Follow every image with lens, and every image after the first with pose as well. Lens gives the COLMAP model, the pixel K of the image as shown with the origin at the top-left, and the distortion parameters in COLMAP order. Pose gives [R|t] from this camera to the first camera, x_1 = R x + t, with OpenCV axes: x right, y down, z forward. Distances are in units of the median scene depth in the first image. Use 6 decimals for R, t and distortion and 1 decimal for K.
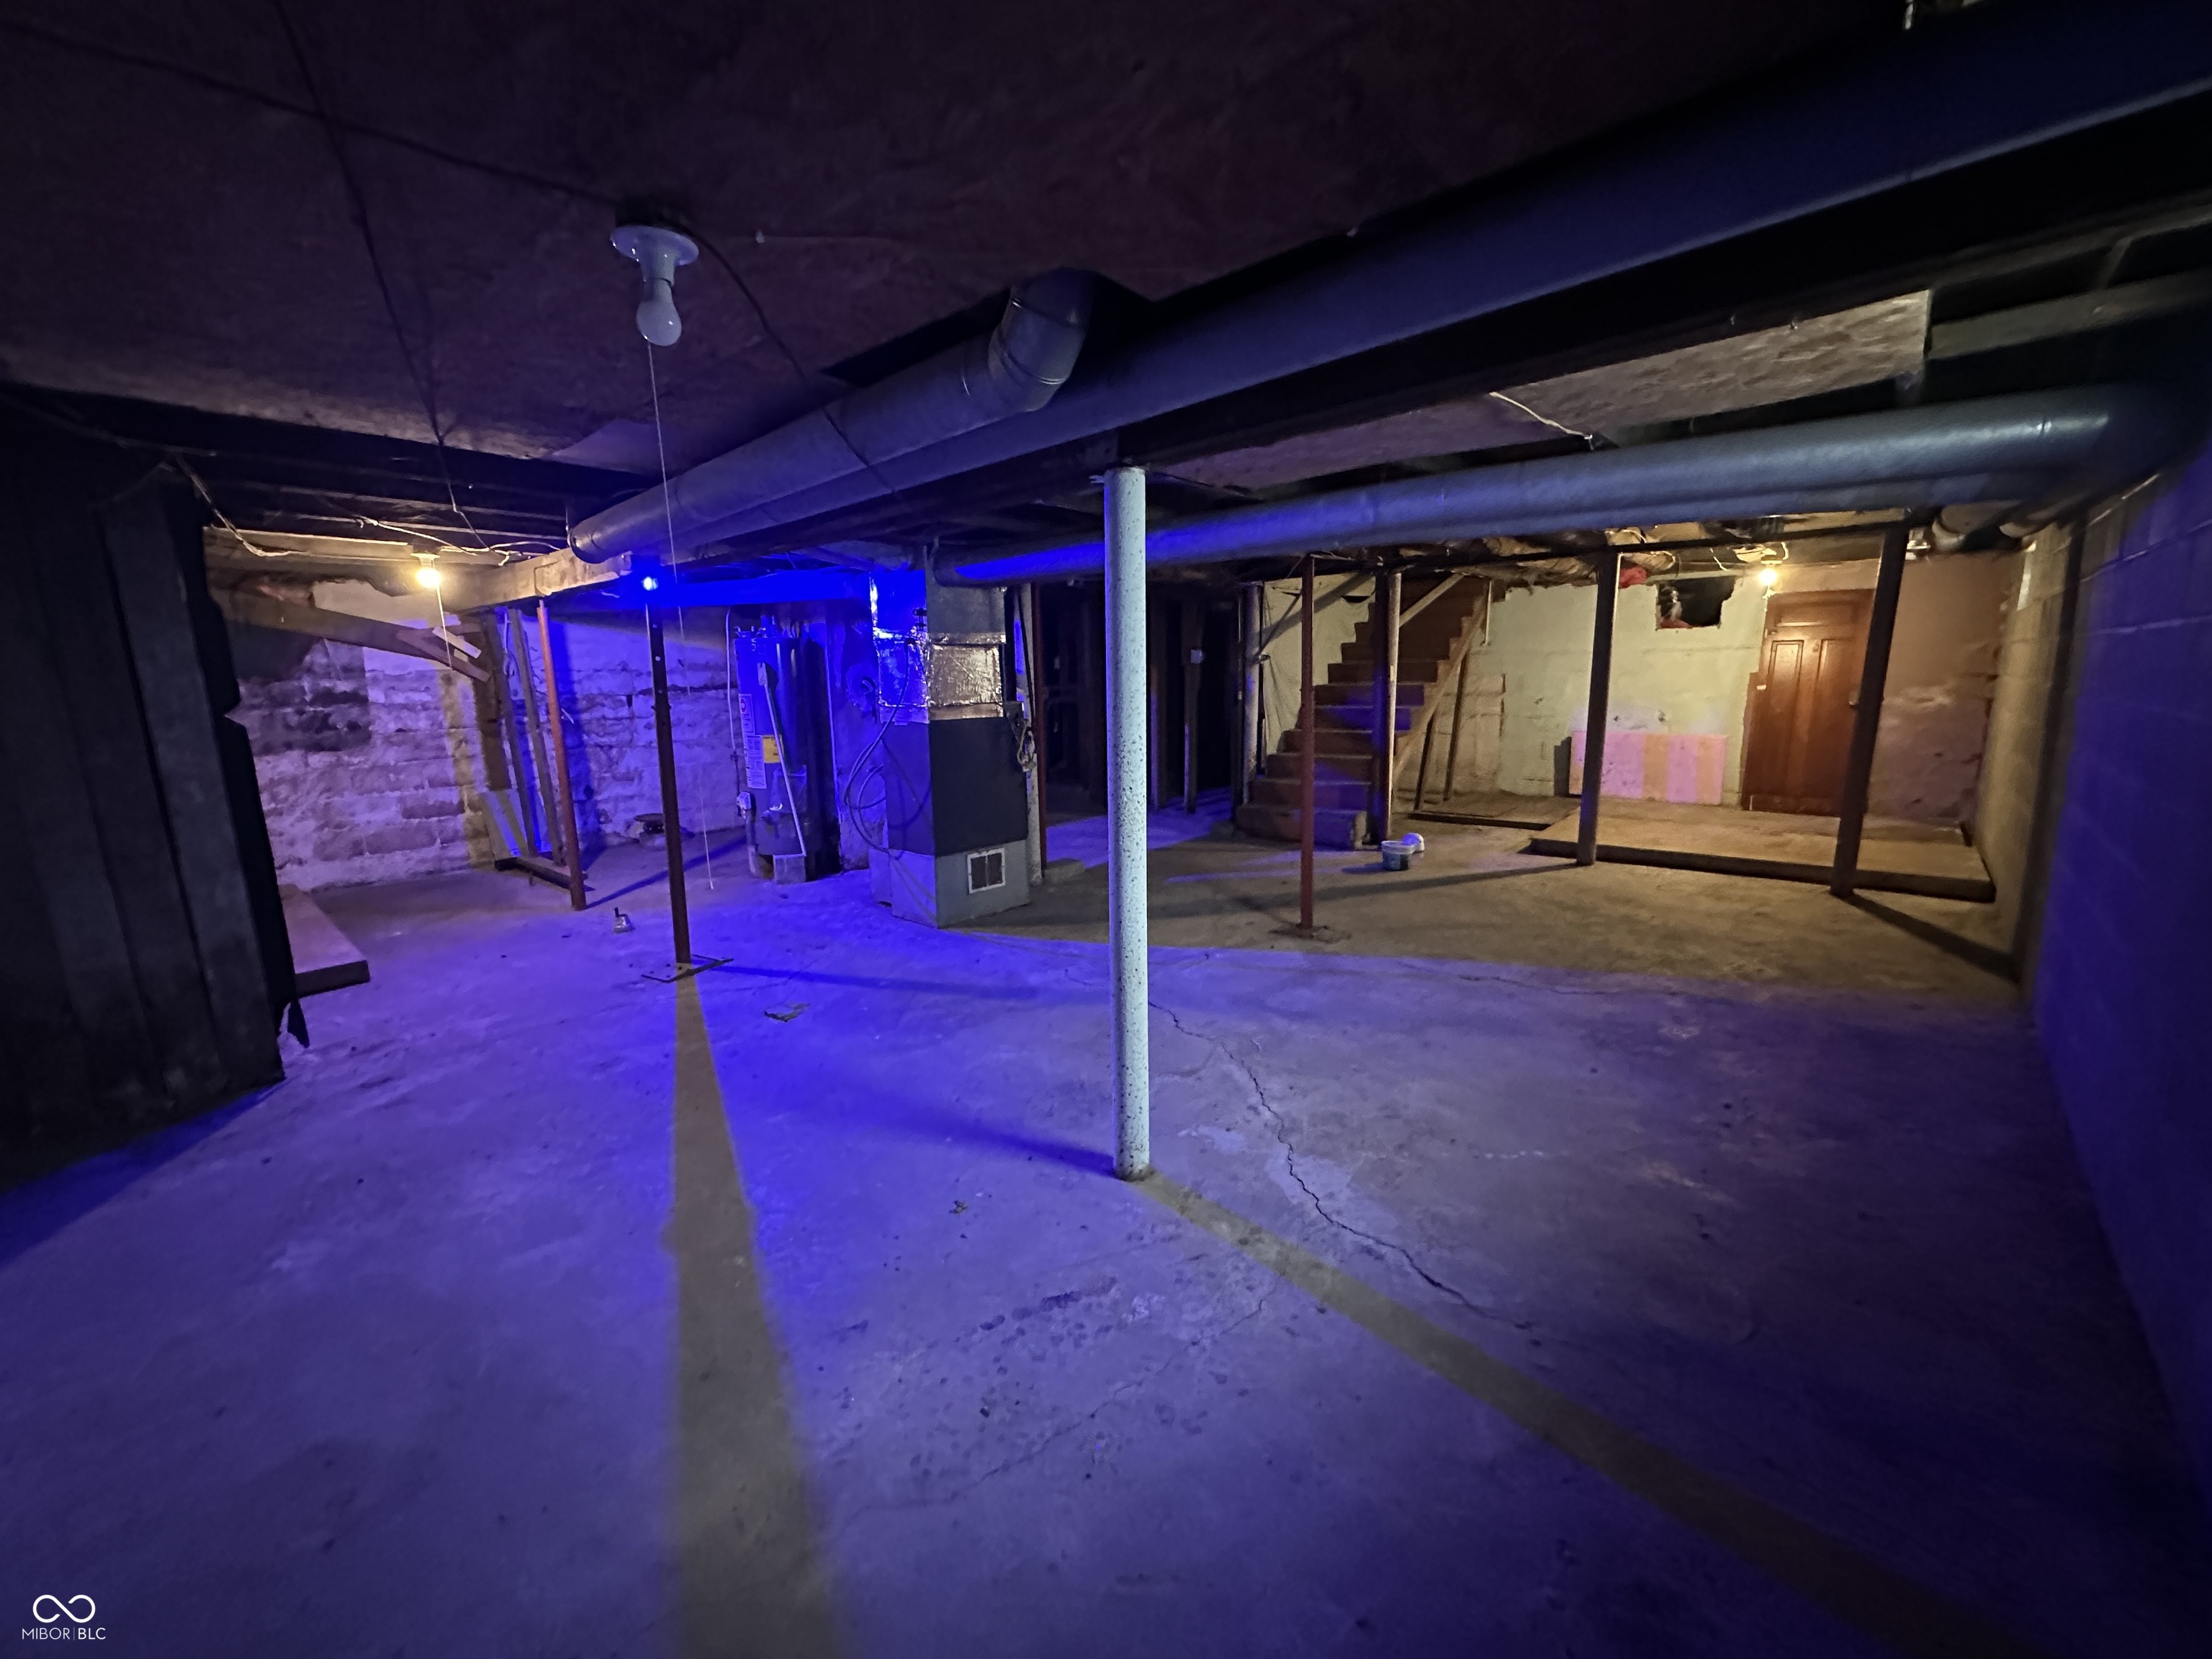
lens RADIAL K [[883.3, 0, 1081.3], [0, 883.3, 841.9], [0, 0, 1]] dist [-0.000148, -0.000091]
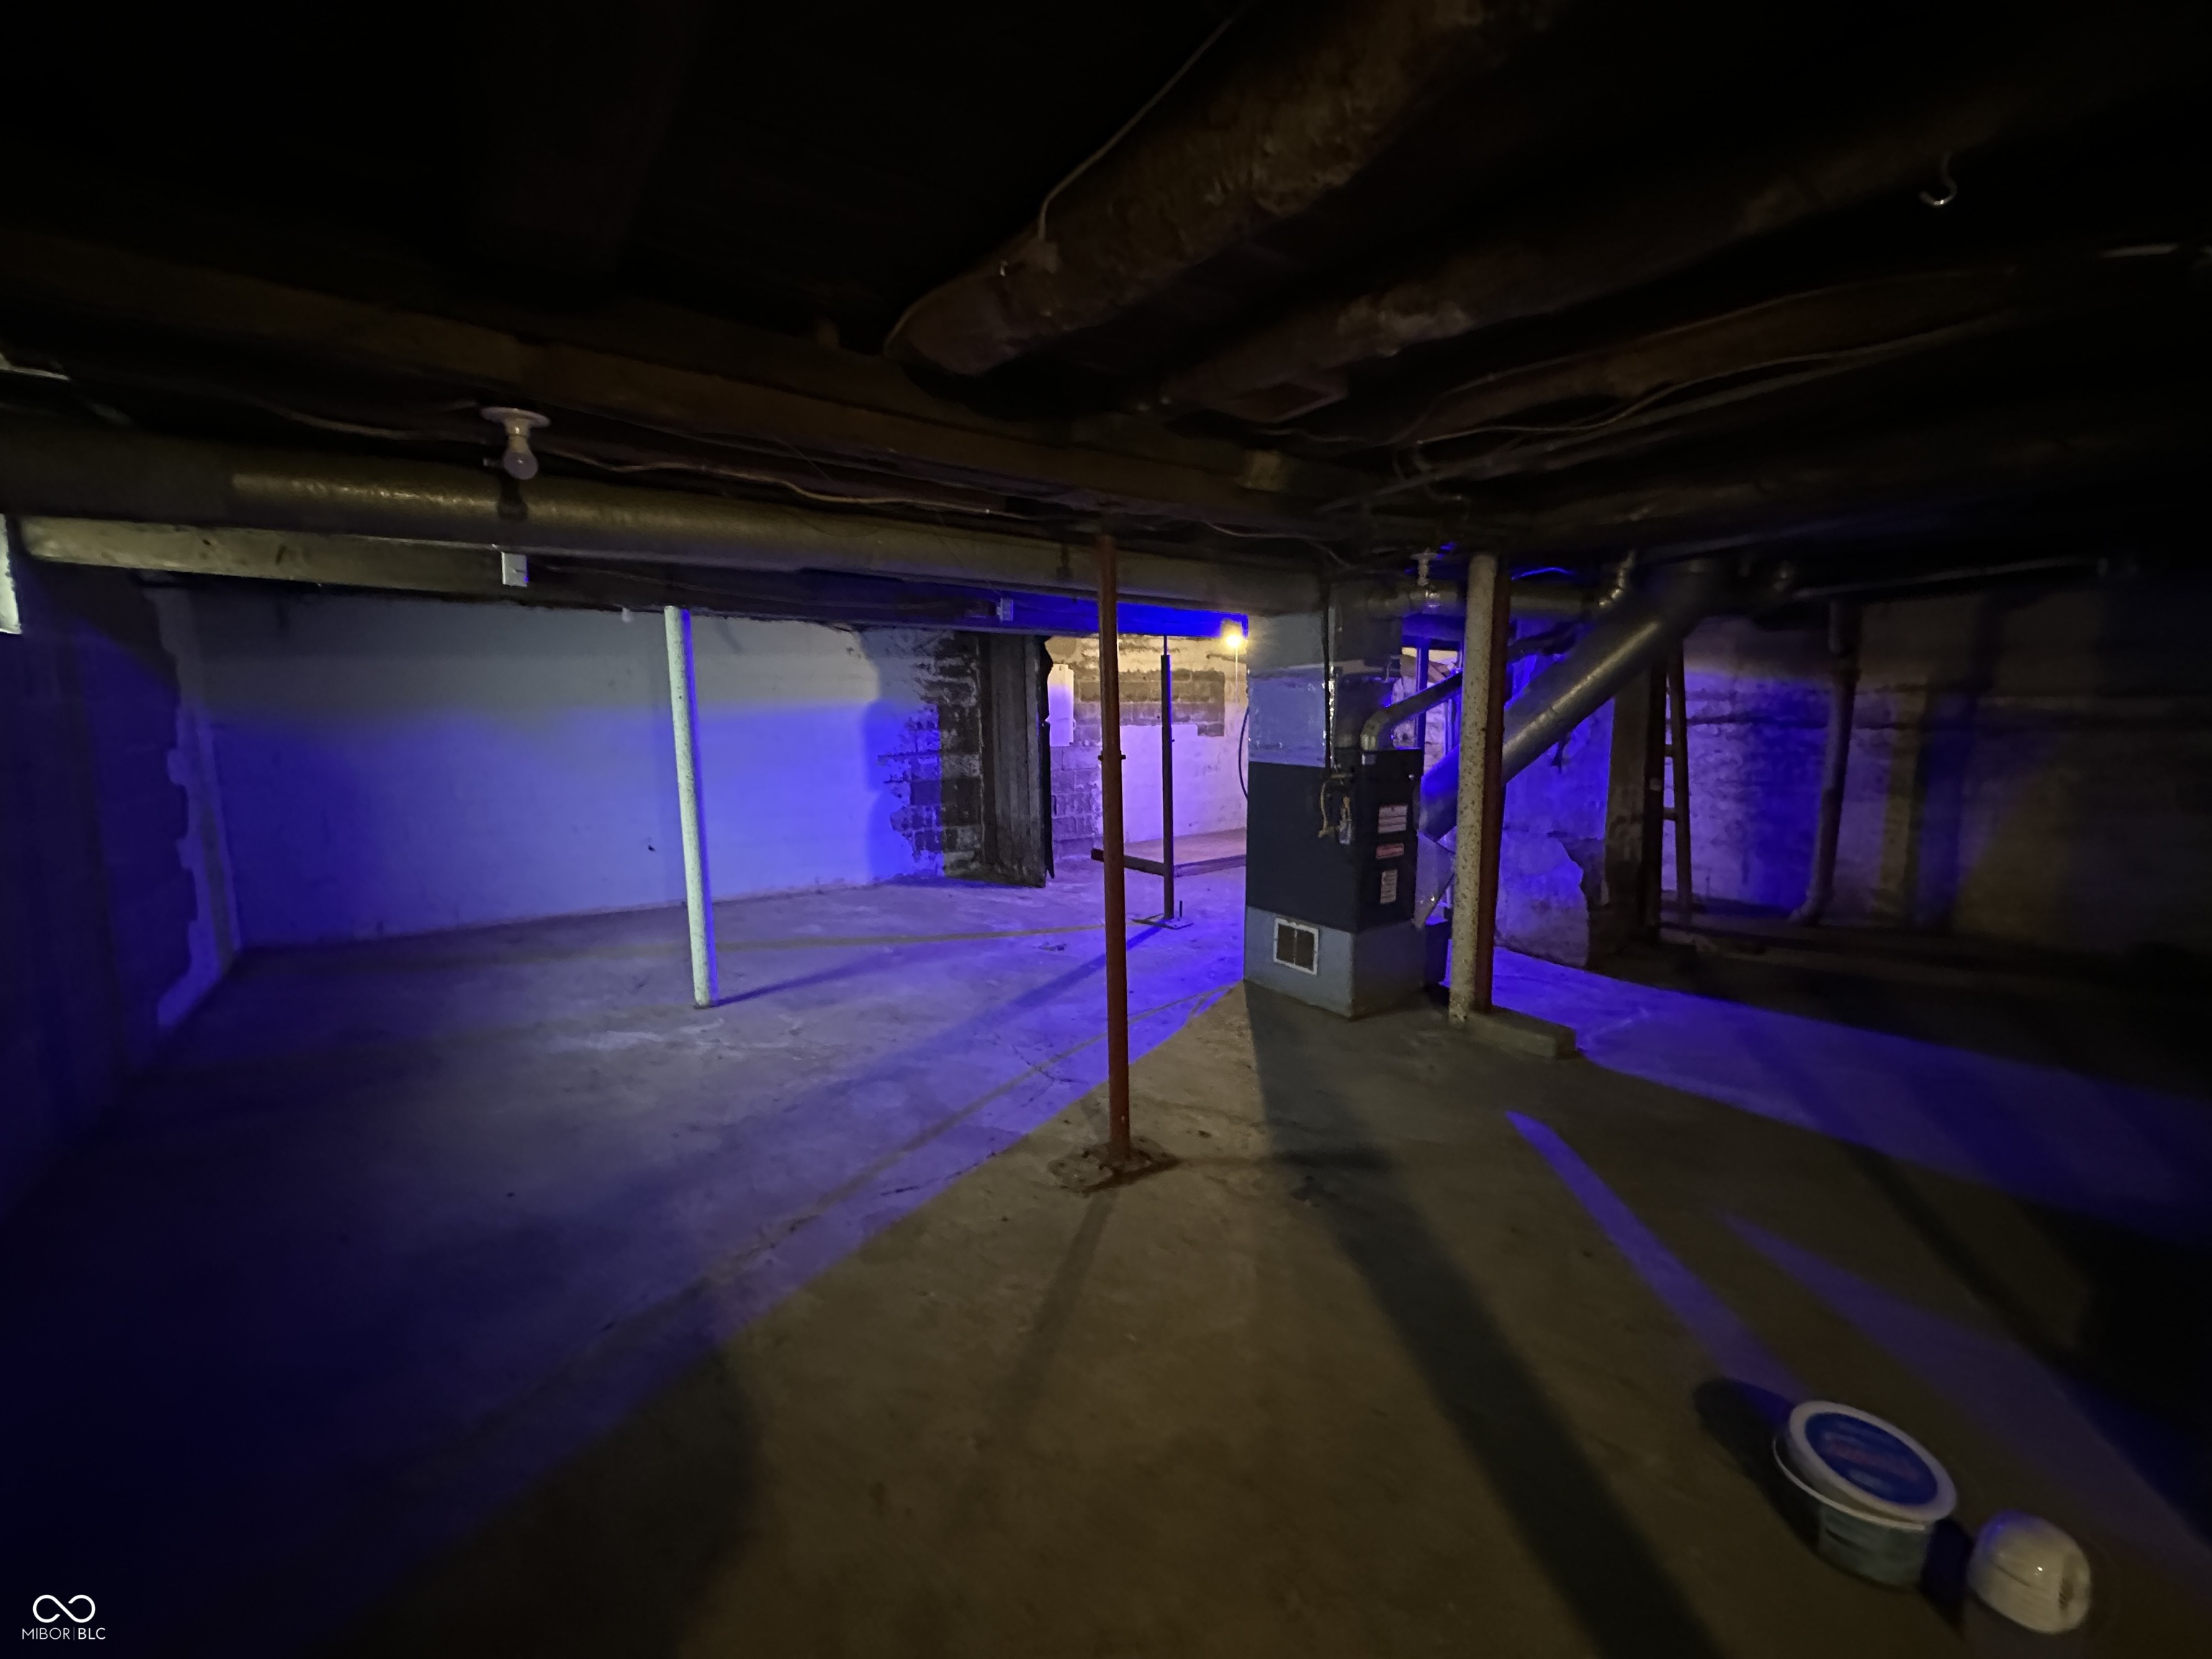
lens RADIAL K [[853.2, 0, 1105.5], [0, 853.2, 839.7], [0, 0, 1]] dist [0.000900, 0.000344]
pose [[-0.194273, 0.171104, -0.965910, 0.928534], [-0.180831, 0.961548, 0.206702, -0.267155], [0.964136, 0.214823, -0.155862, 1.238885]]
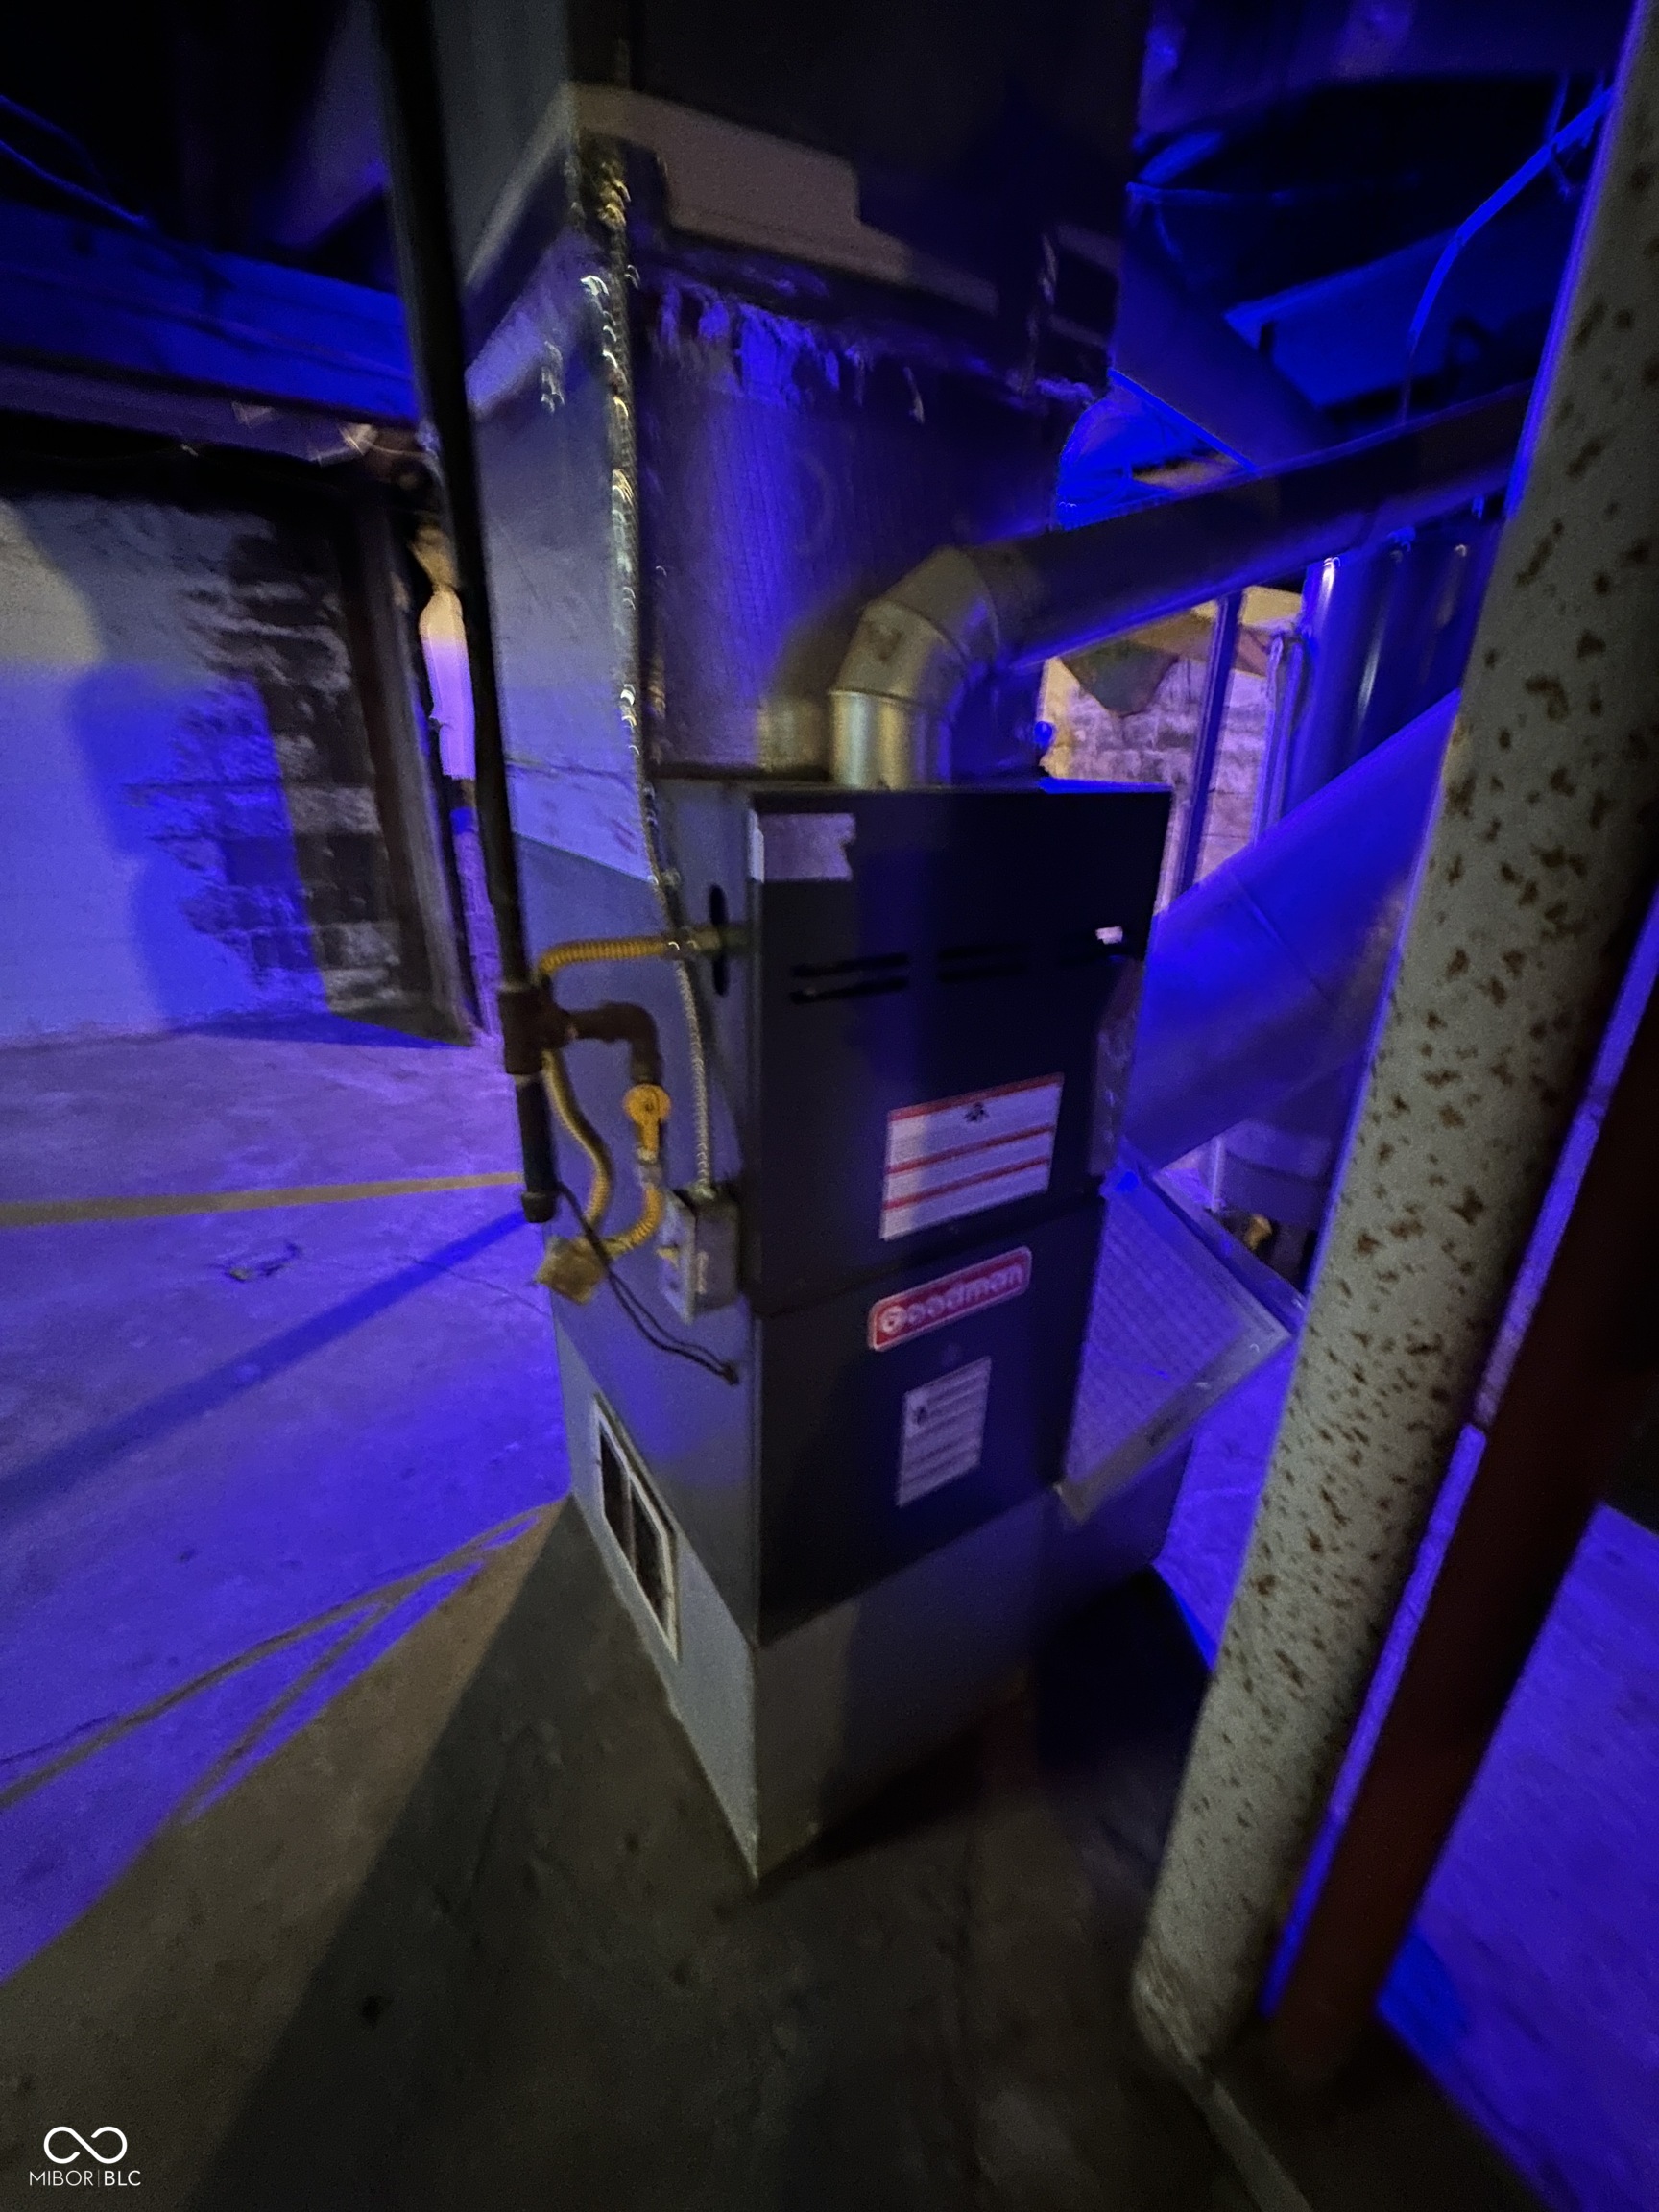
lens RADIAL K [[853.2, 0, 833.1], [0, 853.2, 1103.8], [0, 0, 1]] dist [0.000900, 0.000344]
pose [[-0.236933, 0.391455, -0.889171, 0.046877], [-0.199641, 0.876082, 0.438890, -0.235493], [0.950792, 0.281502, -0.129422, 1.398128]]
